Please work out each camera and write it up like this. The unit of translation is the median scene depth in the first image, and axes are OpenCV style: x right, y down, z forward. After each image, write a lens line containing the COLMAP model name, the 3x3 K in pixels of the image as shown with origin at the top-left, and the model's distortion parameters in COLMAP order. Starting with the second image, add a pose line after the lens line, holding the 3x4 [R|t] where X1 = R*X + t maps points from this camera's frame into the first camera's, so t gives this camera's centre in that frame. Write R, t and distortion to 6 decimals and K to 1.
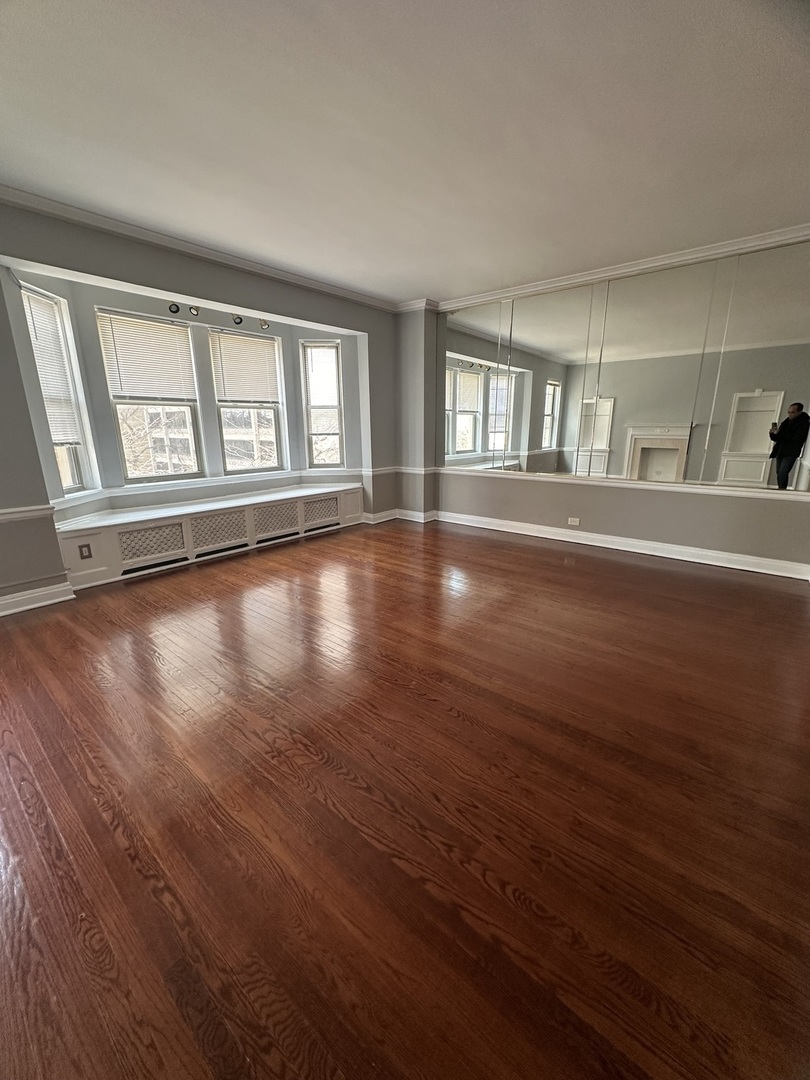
lens RADIAL K [[428.1, 0, 408.3], [0, 428.1, 537.6], [0, 0, 1]] dist [-0.001243, 0.000598]
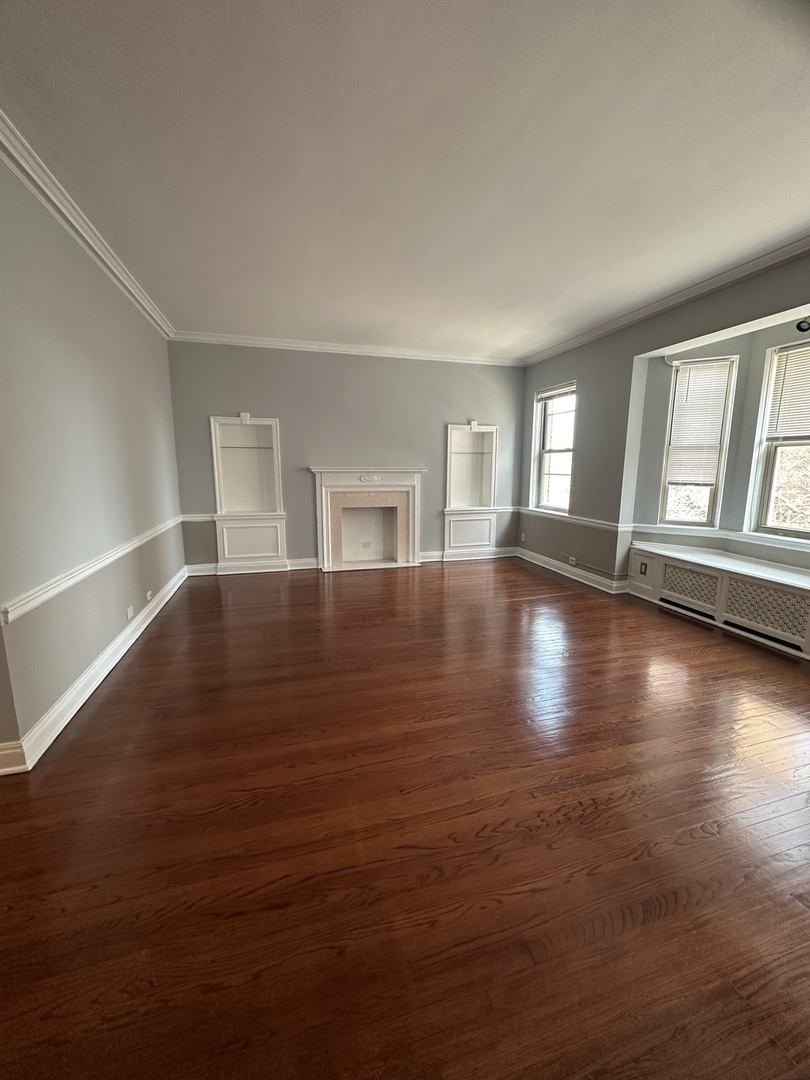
lens RADIAL K [[428.1, 0, 406.3], [0, 428.1, 537.0], [0, 0, 1]] dist [-0.001243, 0.000598]
pose [[-0.559574, 0.136733, -0.817423, 0.477184], [-0.212855, 0.929503, 0.301193, -0.212221], [0.800980, 0.342533, -0.491021, 0.781283]]
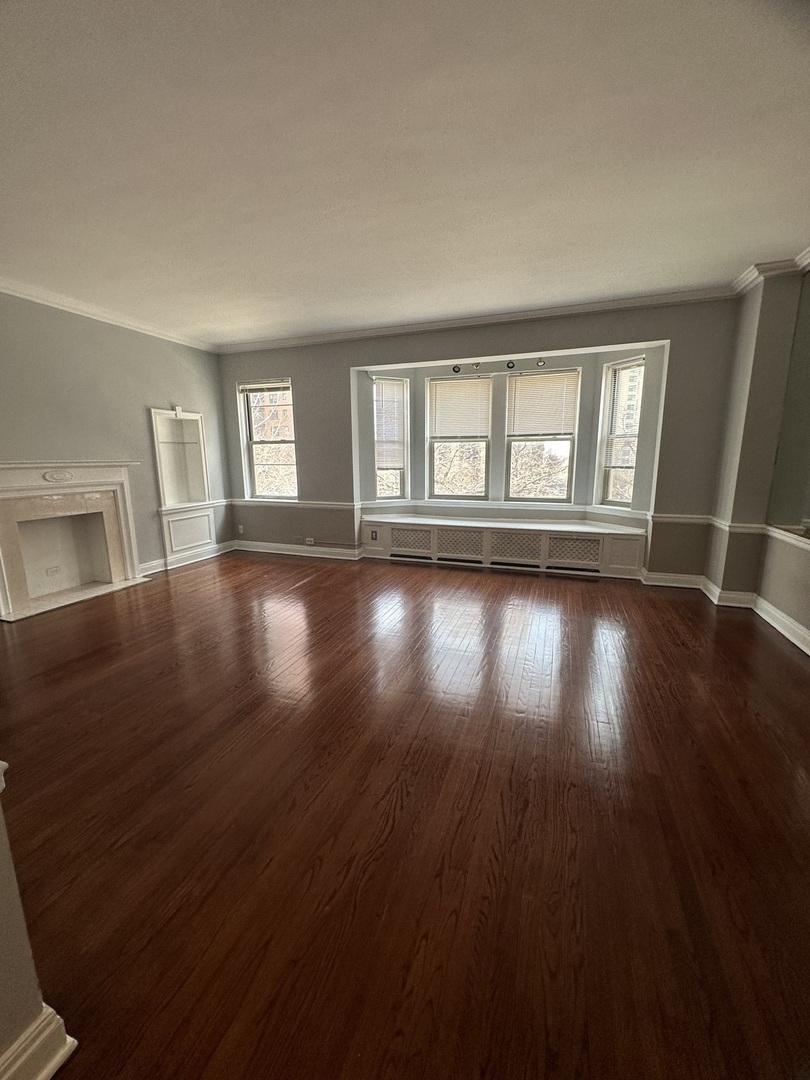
lens RADIAL K [[428.1, 0, 407.4], [0, 428.1, 537.6], [0, 0, 1]] dist [-0.001243, 0.000598]
pose [[0.340838, 0.176344, -0.923435, 0.583434], [-0.233925, 0.967265, 0.098373, -0.111089], [0.910554, 0.182485, 0.370932, 0.396643]]
